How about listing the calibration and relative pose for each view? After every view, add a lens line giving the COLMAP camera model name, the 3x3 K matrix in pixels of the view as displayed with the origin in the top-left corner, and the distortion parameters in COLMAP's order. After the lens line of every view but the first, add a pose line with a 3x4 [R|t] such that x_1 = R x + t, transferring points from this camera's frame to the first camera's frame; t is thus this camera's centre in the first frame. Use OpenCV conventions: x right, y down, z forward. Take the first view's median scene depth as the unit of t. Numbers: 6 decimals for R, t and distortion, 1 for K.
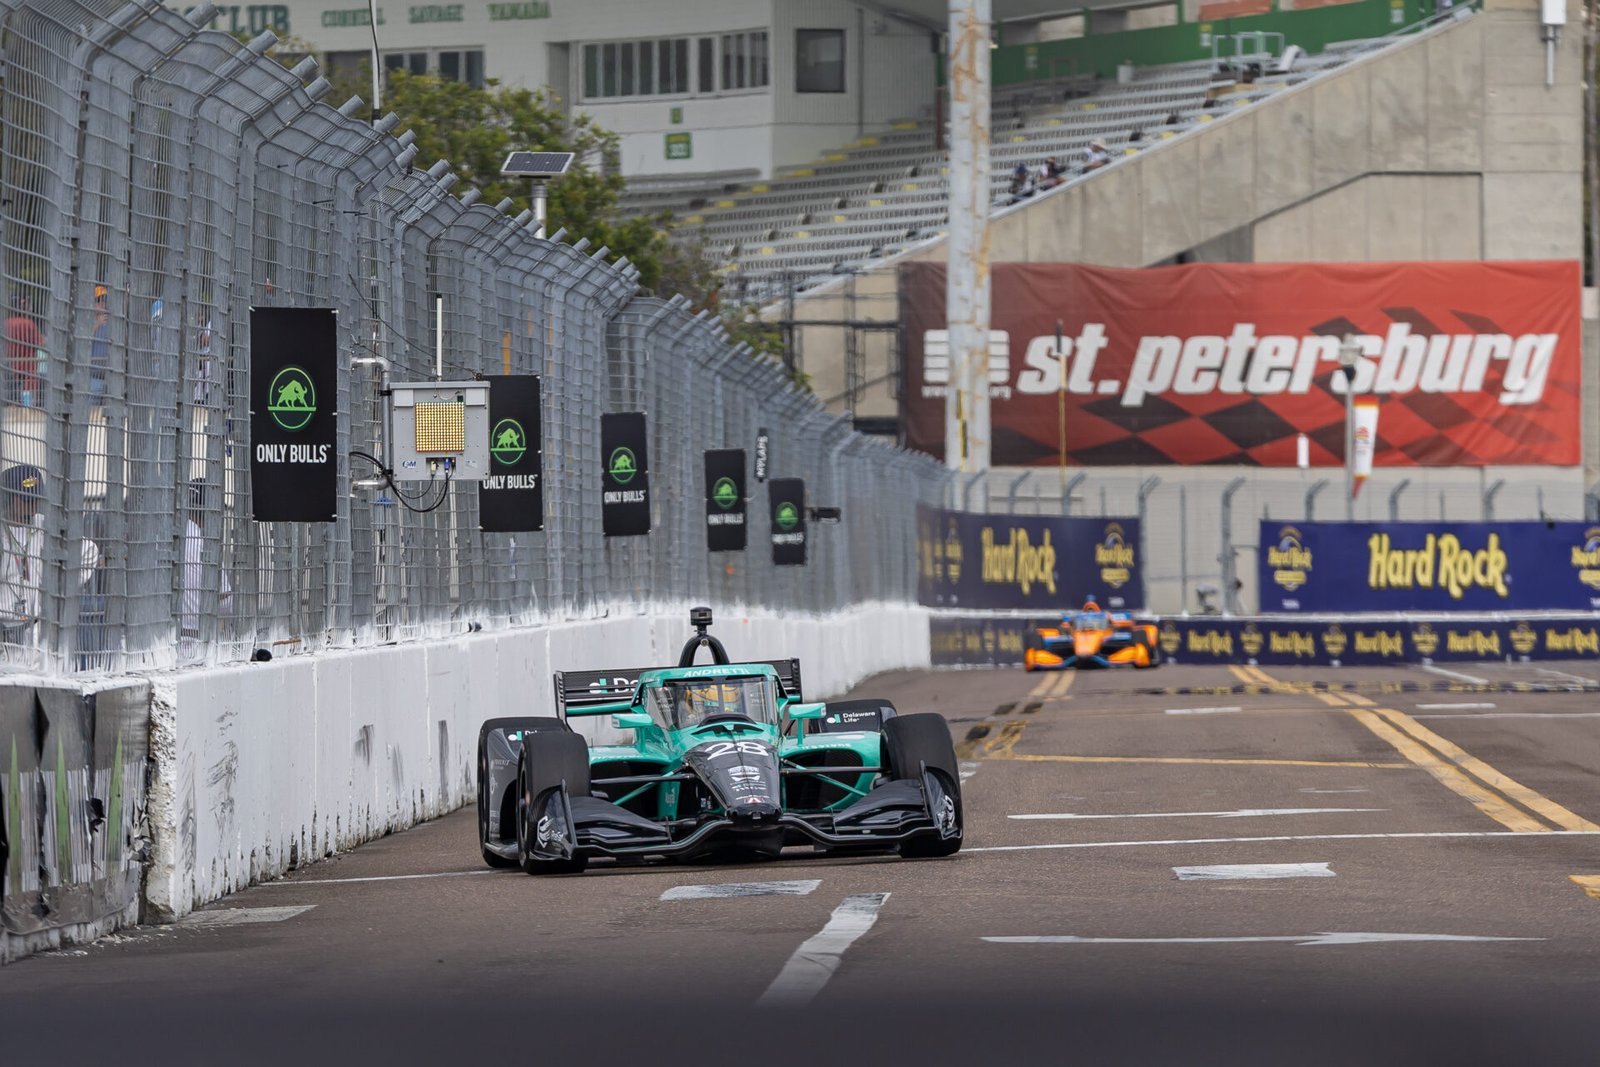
lens RADIAL K [[8219.2, 0, 800.0], [0, 8219.2, 533.5], [0, 0, 1]] dist [0.336471, 2.270282]
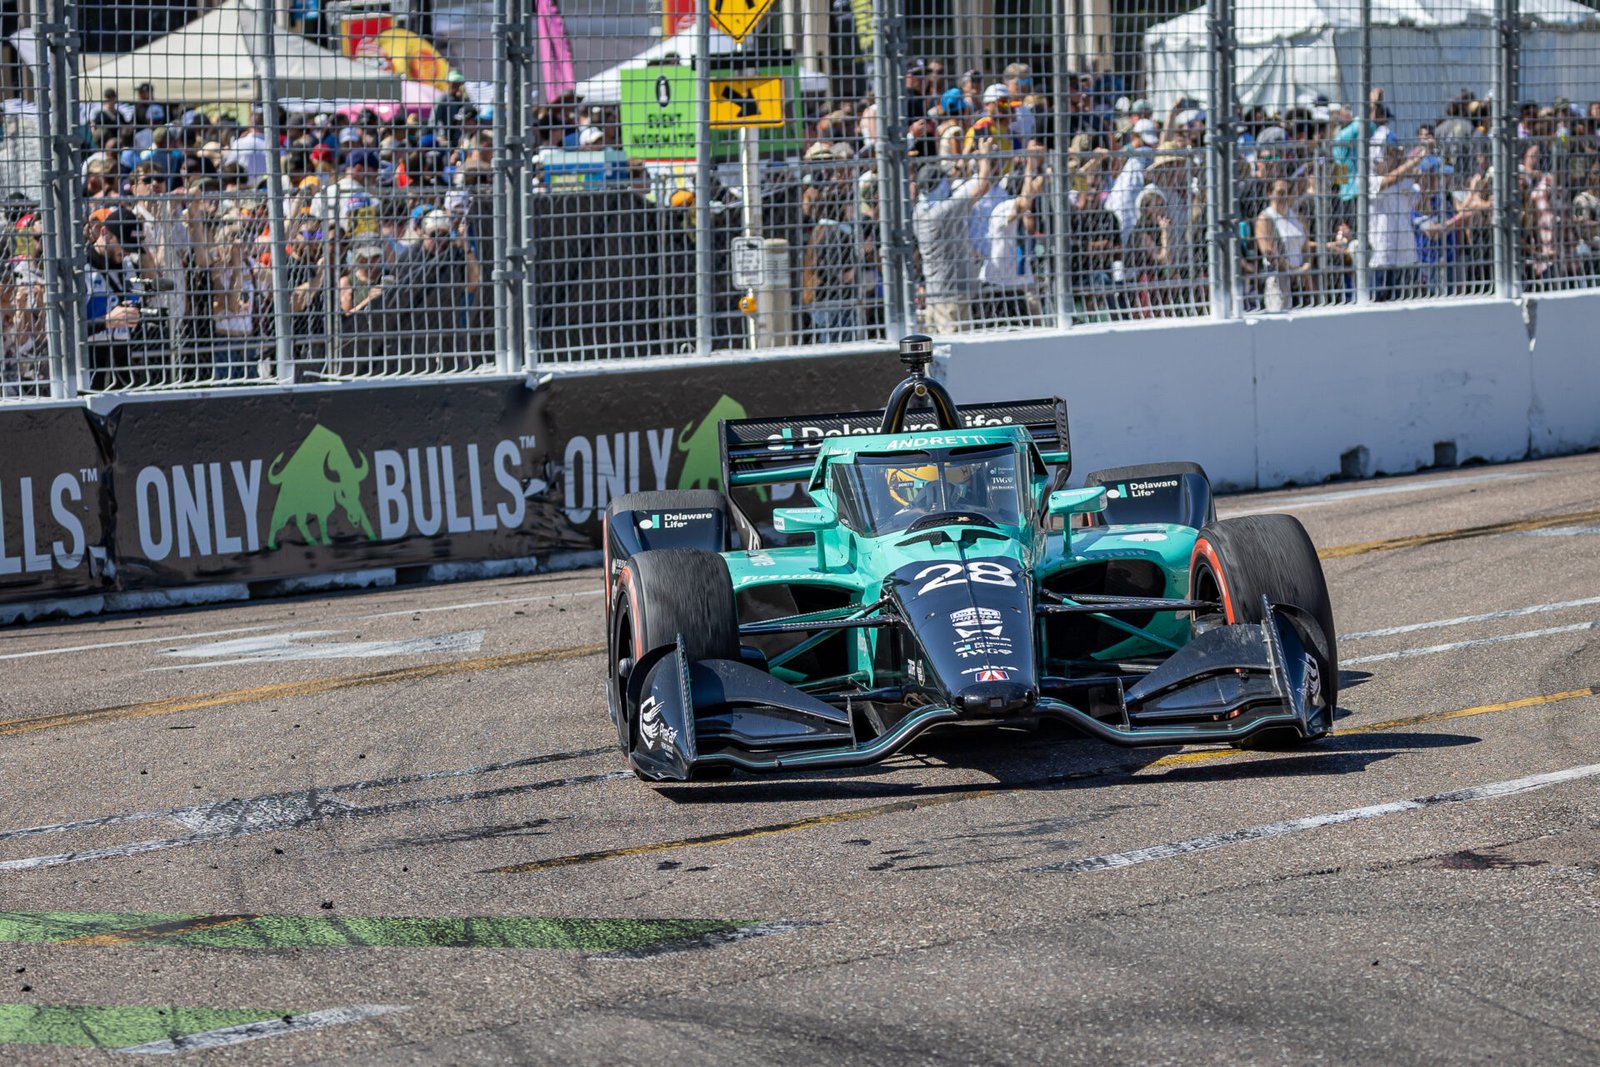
lens RADIAL K [[10329.1, 0, 800.0], [0, 10329.1, 533.5], [0, 0, 1]] dist [-0.247375, -2.255320]
pose [[0.999591, -0.012481, -0.025749, -0.000042], [0.013269, 0.999443, 0.030631, -0.000900], [0.025353, -0.030960, 0.999199, 0.196321]]
